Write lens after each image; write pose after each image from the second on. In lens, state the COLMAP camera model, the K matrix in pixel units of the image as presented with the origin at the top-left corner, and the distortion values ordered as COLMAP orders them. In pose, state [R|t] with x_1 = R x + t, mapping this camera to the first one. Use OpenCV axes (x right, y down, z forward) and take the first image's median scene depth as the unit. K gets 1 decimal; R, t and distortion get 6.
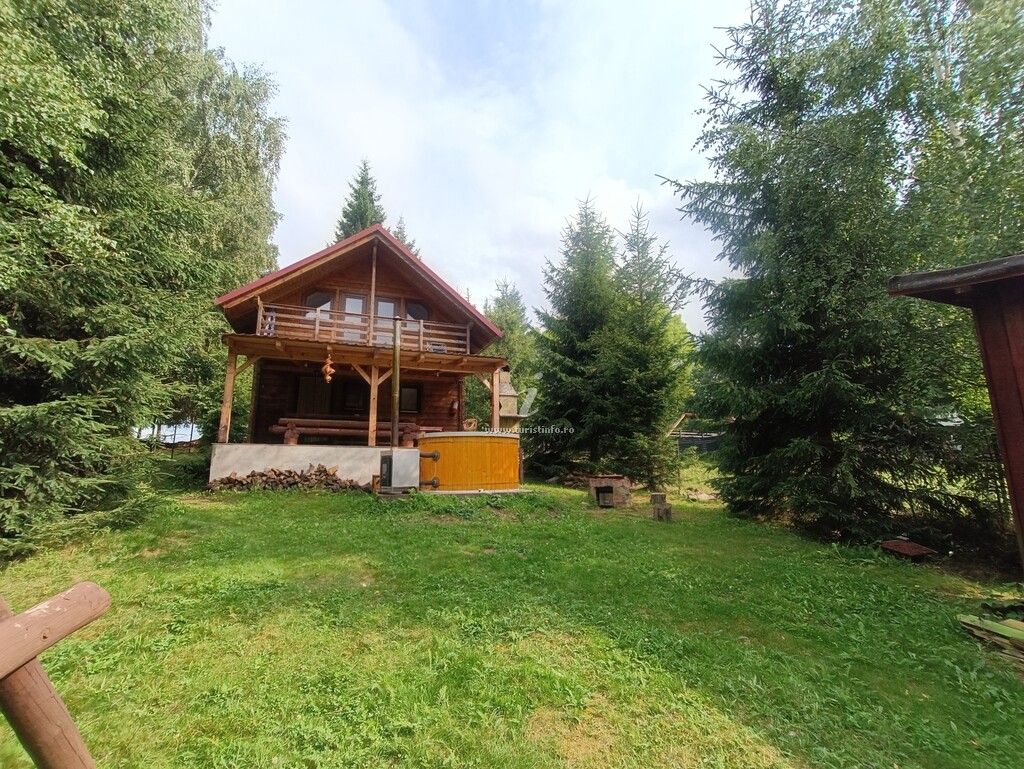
lens RADIAL K [[466.9, 0, 505.9], [0, 466.9, 382.7], [0, 0, 1]] dist [-0.003090, -0.000369]
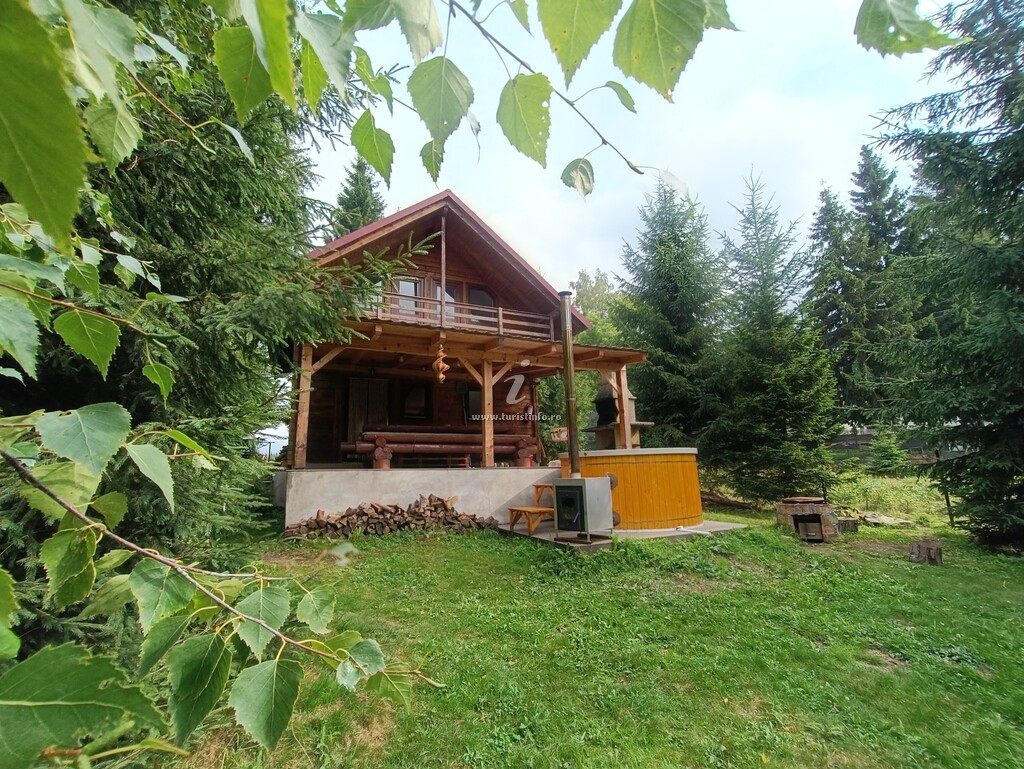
lens RADIAL K [[466.2, 0, 506.7], [0, 466.2, 383.4], [0, 0, 1]] dist [-0.004577, 0.000096]
pose [[0.996835, -0.007099, 0.079179, -0.310636], [0.007718, 0.999942, -0.007521, 0.006653], [-0.079121, 0.008109, 0.996832, 0.241407]]
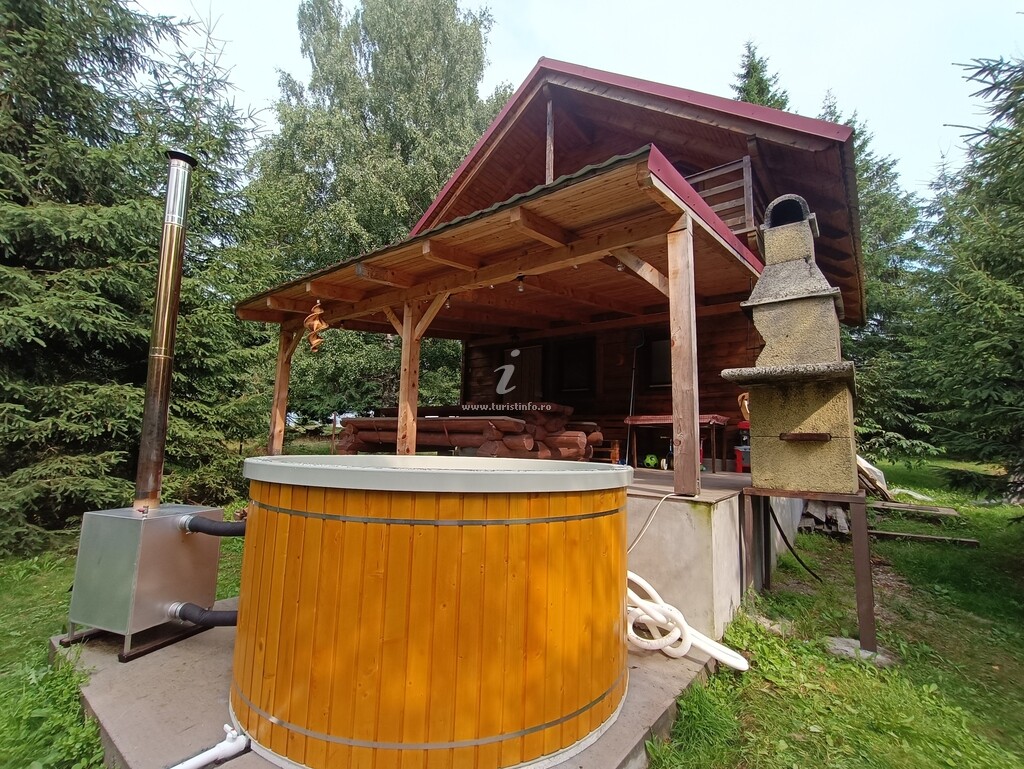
lens RADIAL K [[456.0, 0, 495.2], [0, 456.0, 380.2], [0, 0, 1]] dist [-0.001468, -0.000068]
pose [[0.511096, -0.093087, -0.854468, 0.169079], [0.120397, 0.992071, -0.036063, 0.075325], [0.851050, -0.084443, 0.518251, 0.827976]]
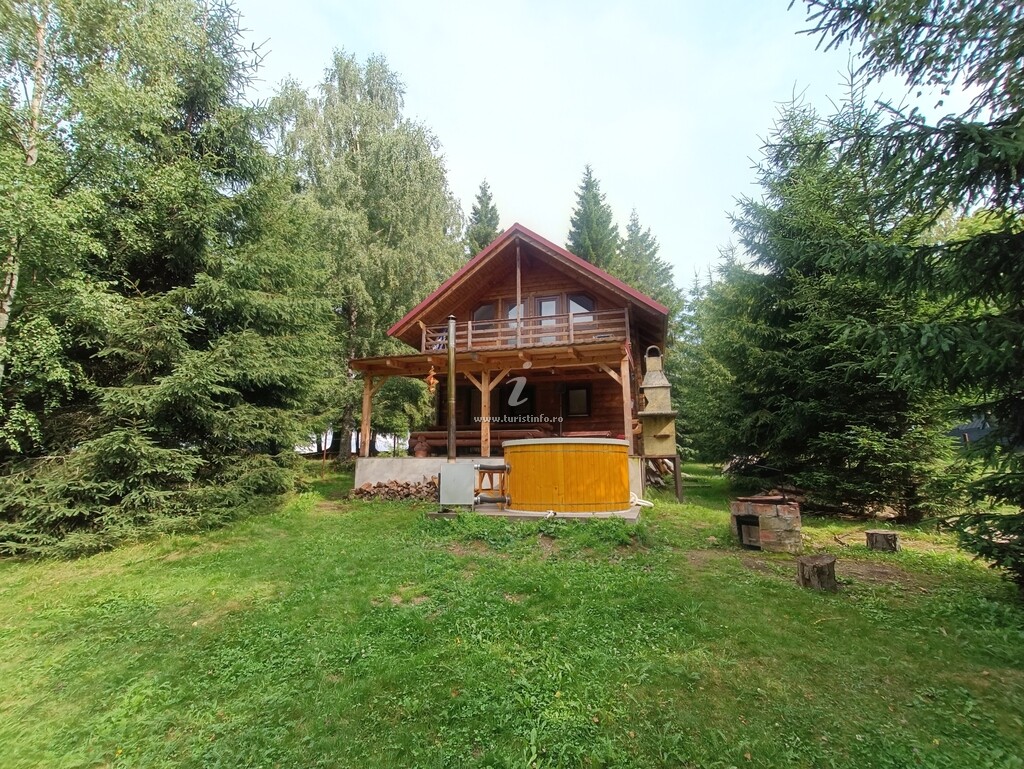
lens RADIAL K [[466.9, 0, 505.9], [0, 466.9, 382.7], [0, 0, 1]] dist [-0.003090, -0.000369]
pose [[0.800609, -0.109643, -0.589070, 0.308259], [0.105069, 0.993572, -0.042133, 0.031548], [0.589903, -0.028161, 0.806983, 0.266626]]
